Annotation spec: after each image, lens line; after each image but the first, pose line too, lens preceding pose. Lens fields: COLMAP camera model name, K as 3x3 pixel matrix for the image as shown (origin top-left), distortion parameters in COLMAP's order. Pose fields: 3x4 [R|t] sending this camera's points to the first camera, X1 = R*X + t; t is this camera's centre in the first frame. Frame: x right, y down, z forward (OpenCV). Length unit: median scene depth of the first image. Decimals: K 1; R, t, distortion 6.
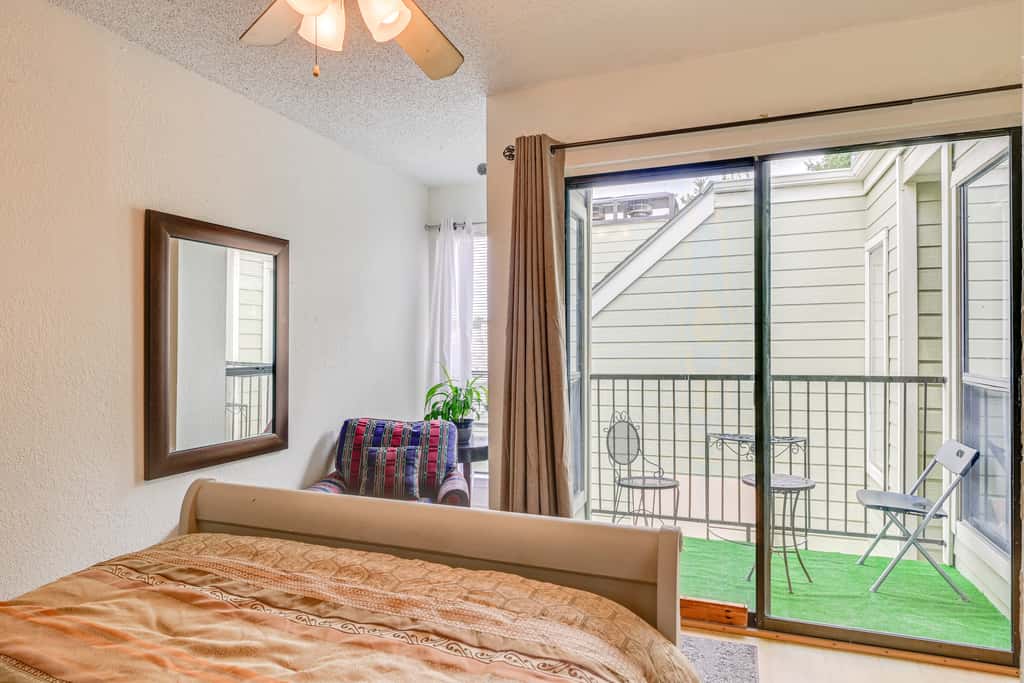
lens RADIAL K [[577.9, 0, 512.0], [0, 577.9, 341.5], [0, 0, 1]] dist [0.001879, -0.000048]
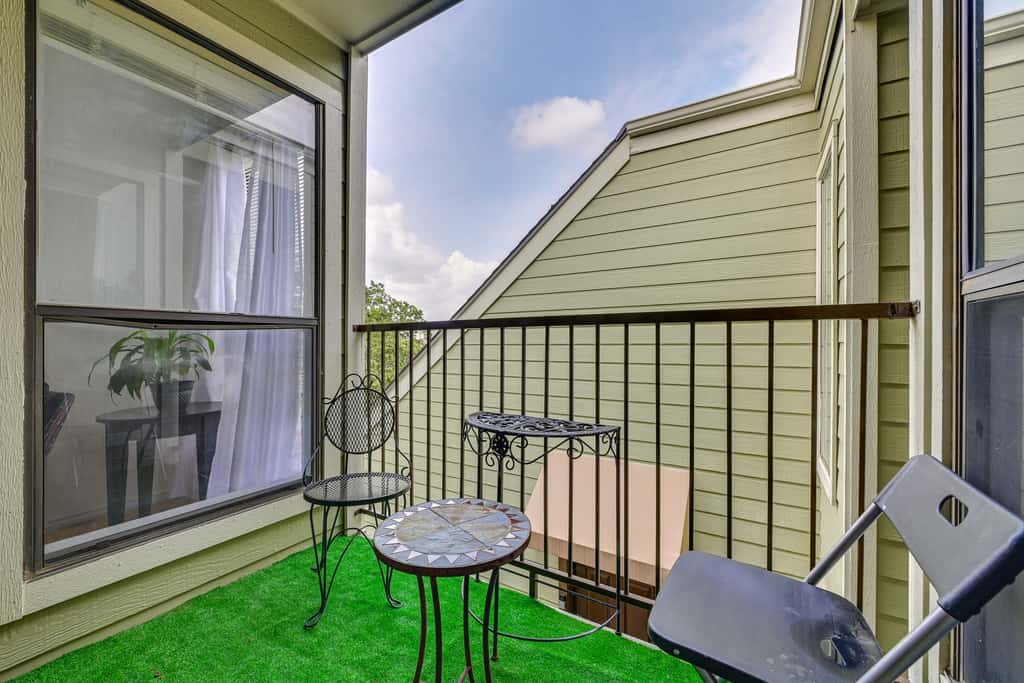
lens RADIAL K [[411.4, 0, 511.2], [0, 411.4, 348.3], [0, 0, 1]] dist [-0.011748, -0.000362]
pose [[0.983499, 0.005794, -0.180820, 0.519913], [-0.004678, 0.999967, 0.006599, 0.093122], [0.180852, -0.005644, 0.983494, 0.665737]]
